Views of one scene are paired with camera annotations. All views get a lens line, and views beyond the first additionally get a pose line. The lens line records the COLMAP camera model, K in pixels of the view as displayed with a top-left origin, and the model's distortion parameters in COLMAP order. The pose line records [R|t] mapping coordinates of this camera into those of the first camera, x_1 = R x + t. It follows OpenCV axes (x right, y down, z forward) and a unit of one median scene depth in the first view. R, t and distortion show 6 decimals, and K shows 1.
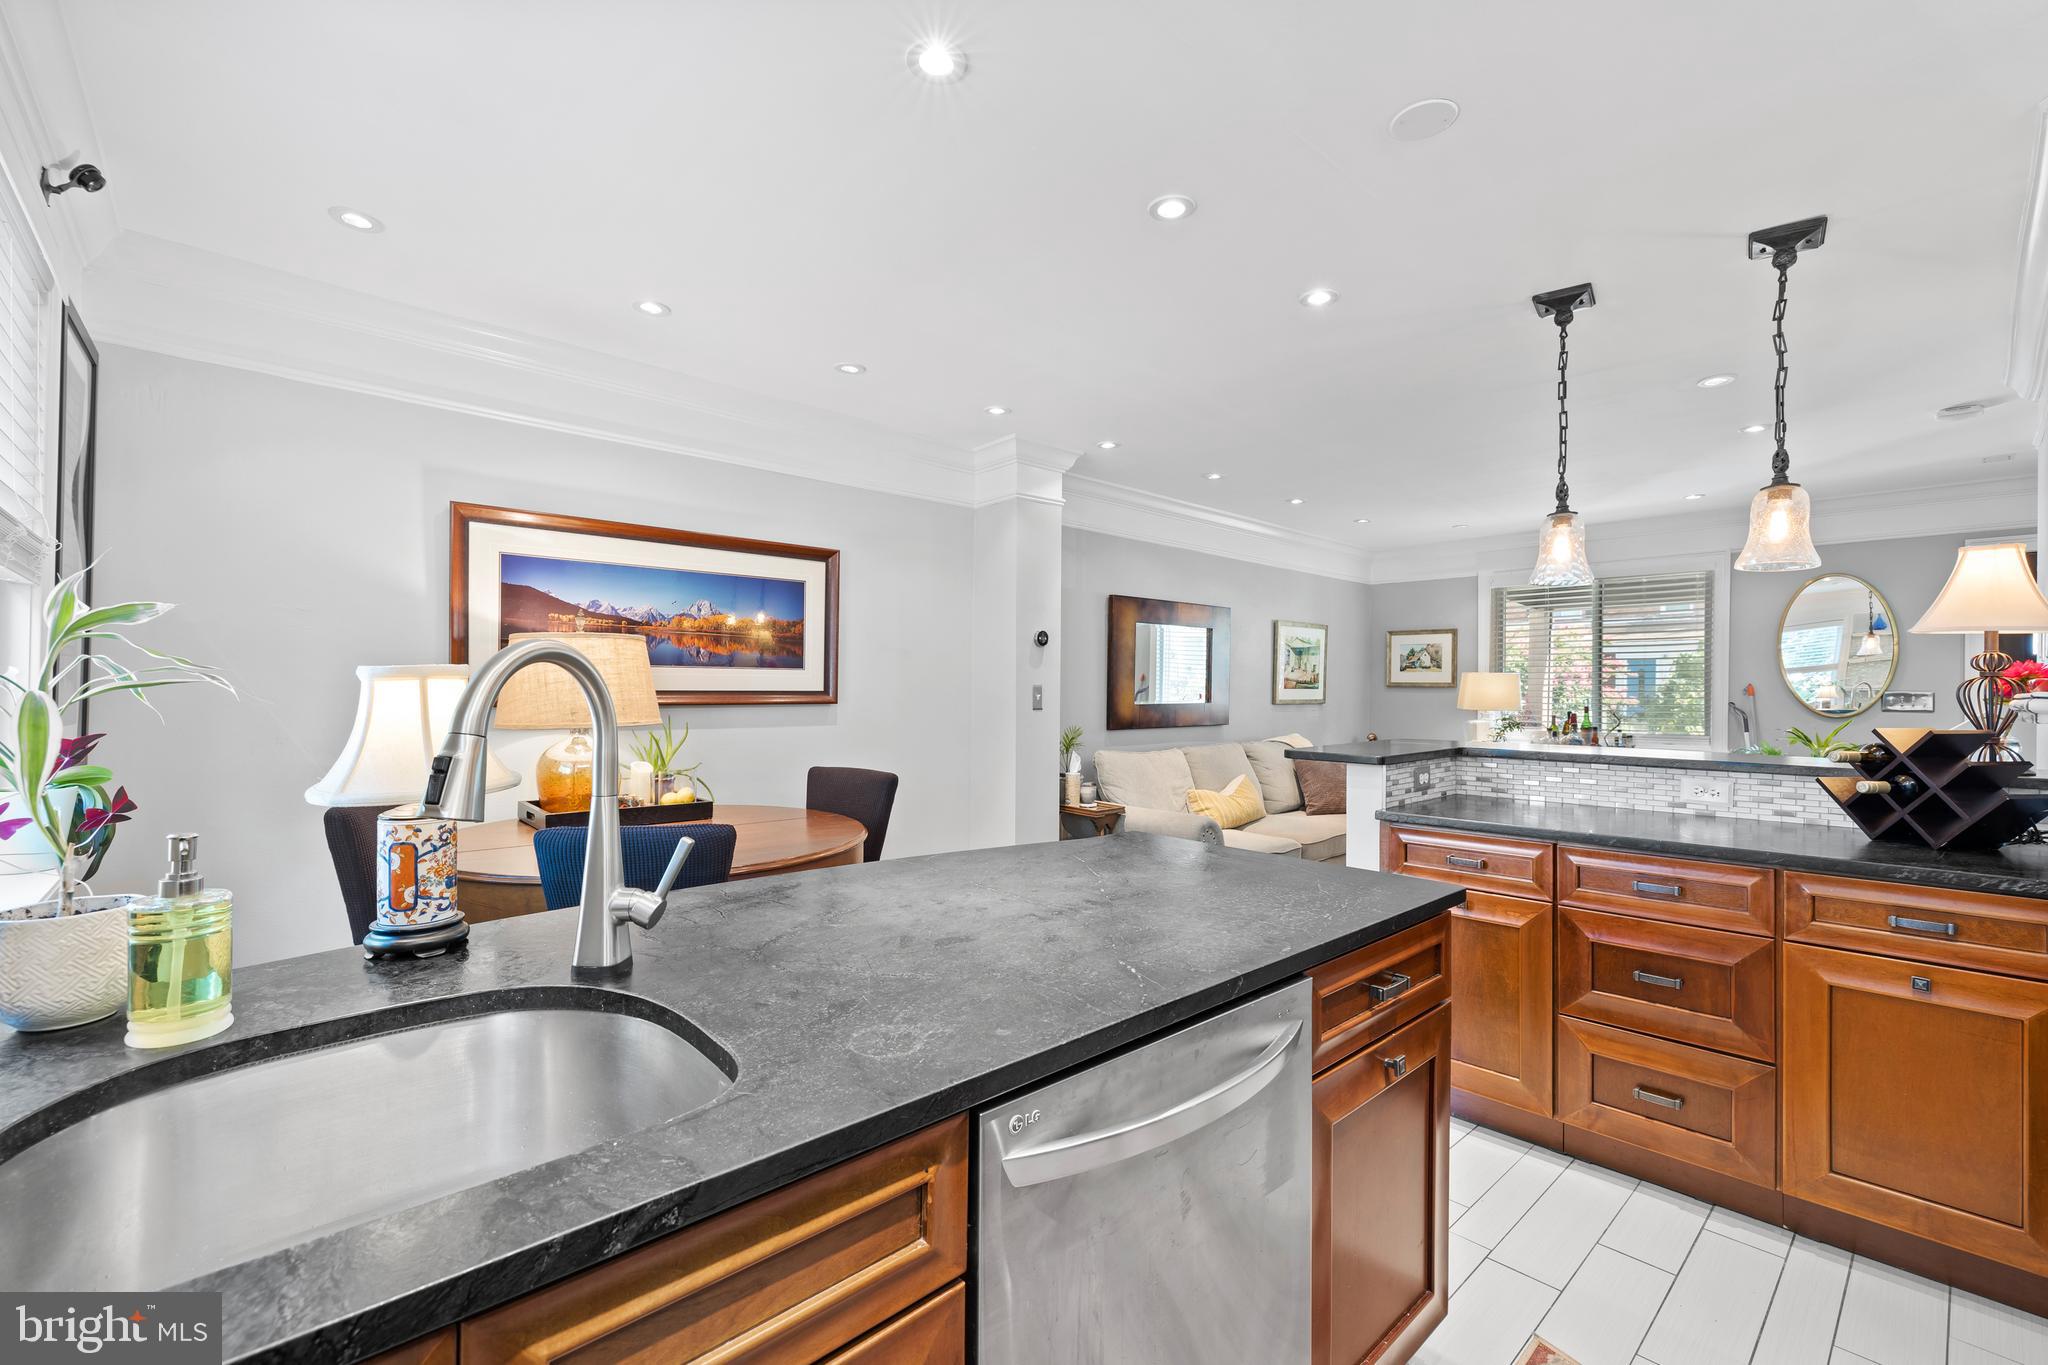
lens RADIAL K [[873.9, 0, 1019.5], [0, 873.9, 691.5], [0, 0, 1]] dist [-0.000330, -0.000112]
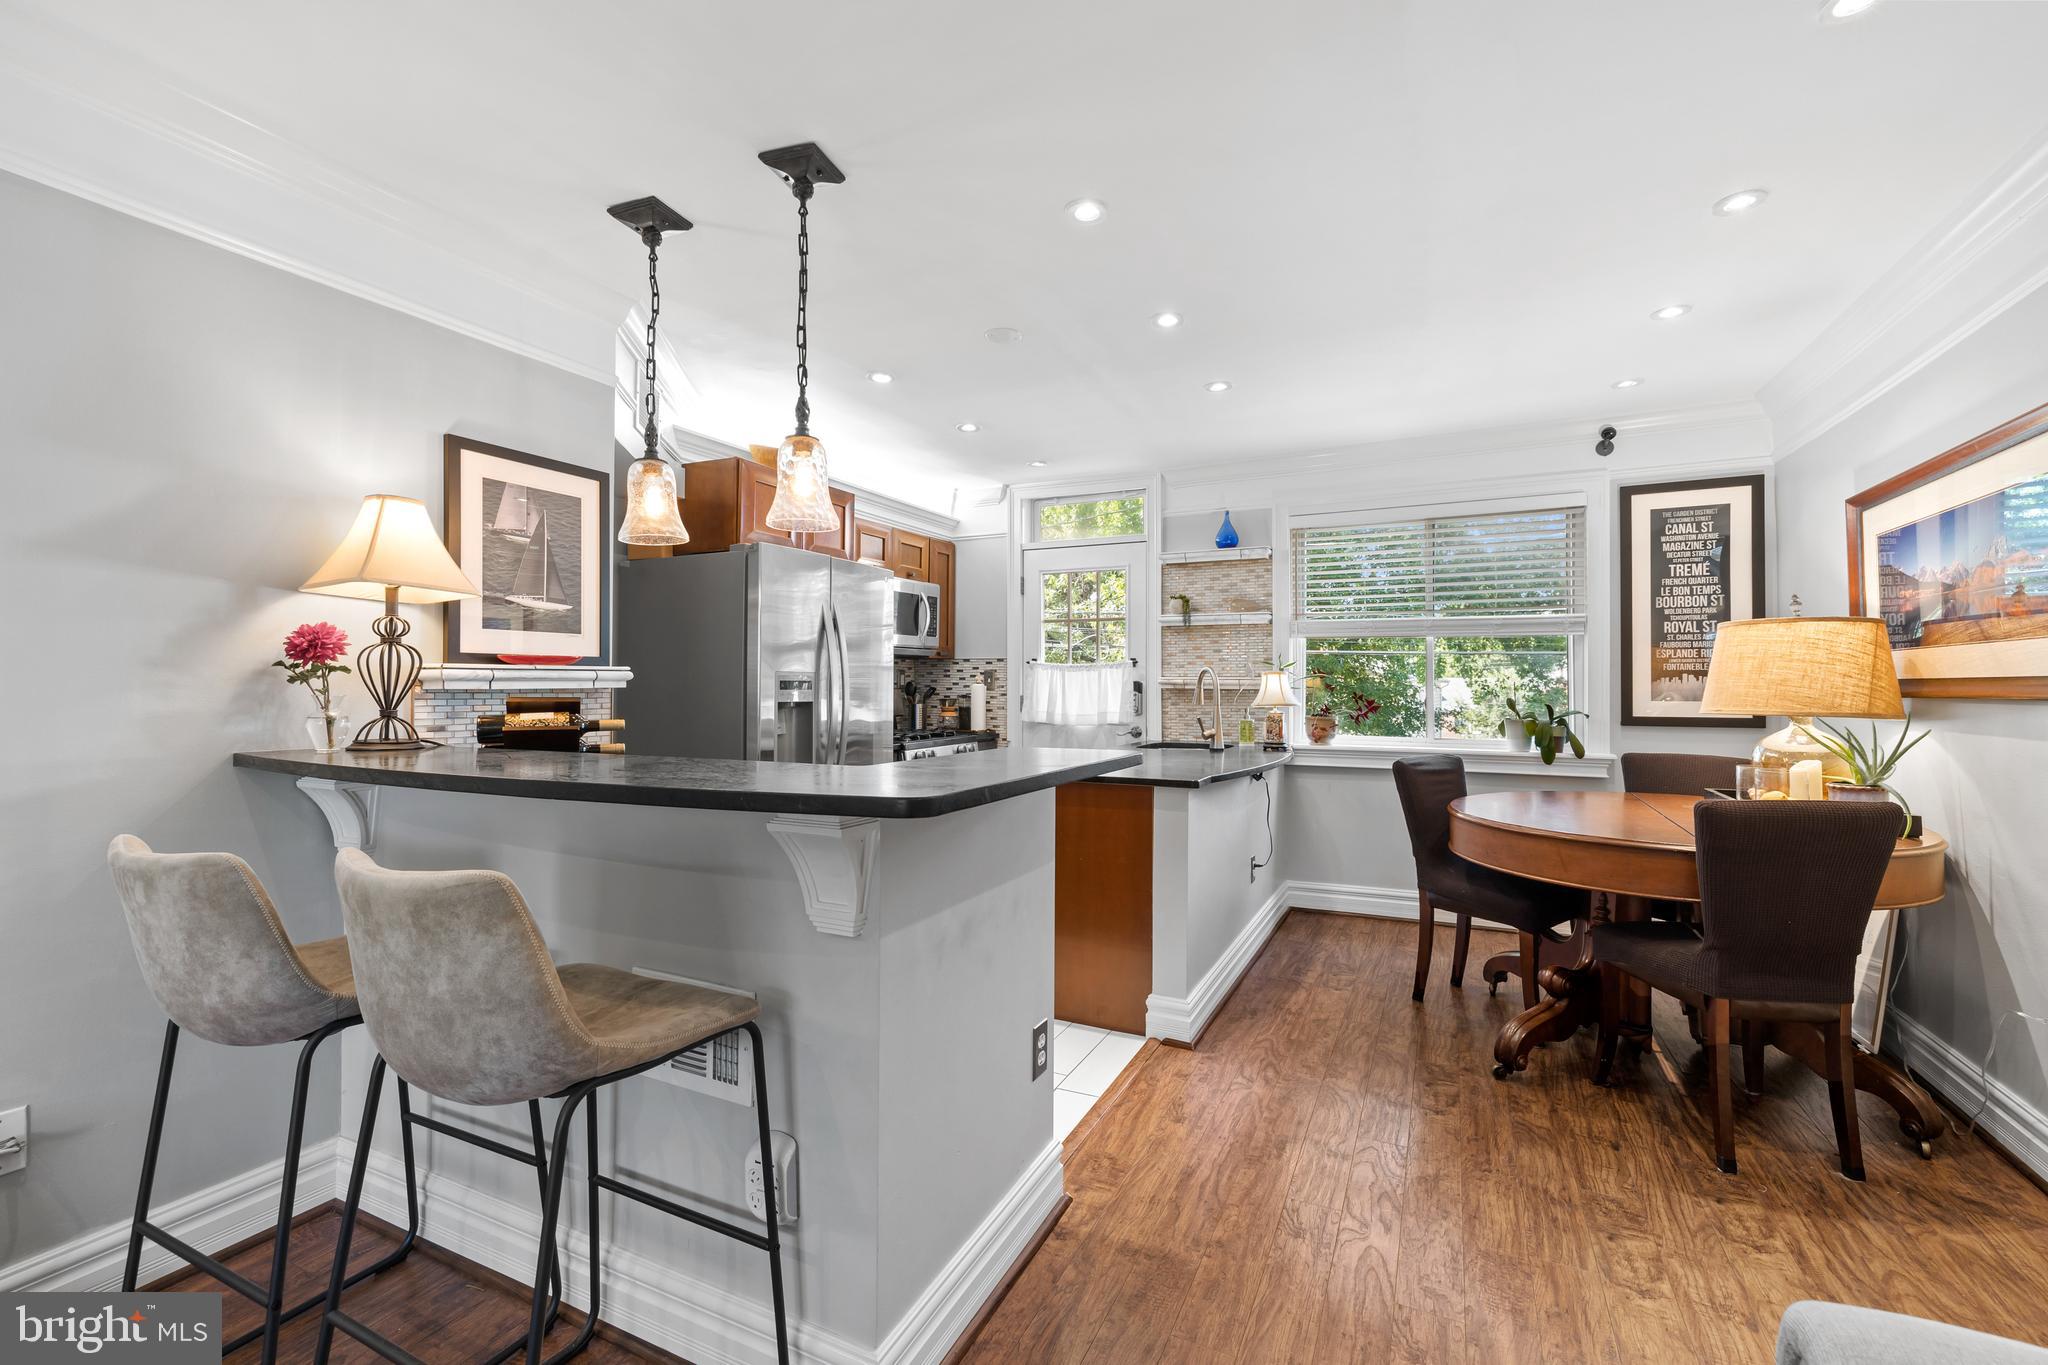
lens RADIAL K [[861.3, 0, 1028.6], [0, 861.3, 673.7], [0, 0, 1]] dist [0.001969, 0.000145]
pose [[-0.929046, -0.015349, -0.369645, 0.471516], [-0.010625, 0.999834, -0.014812, 0.011466], [0.369811, -0.009833, -0.929055, 1.182470]]
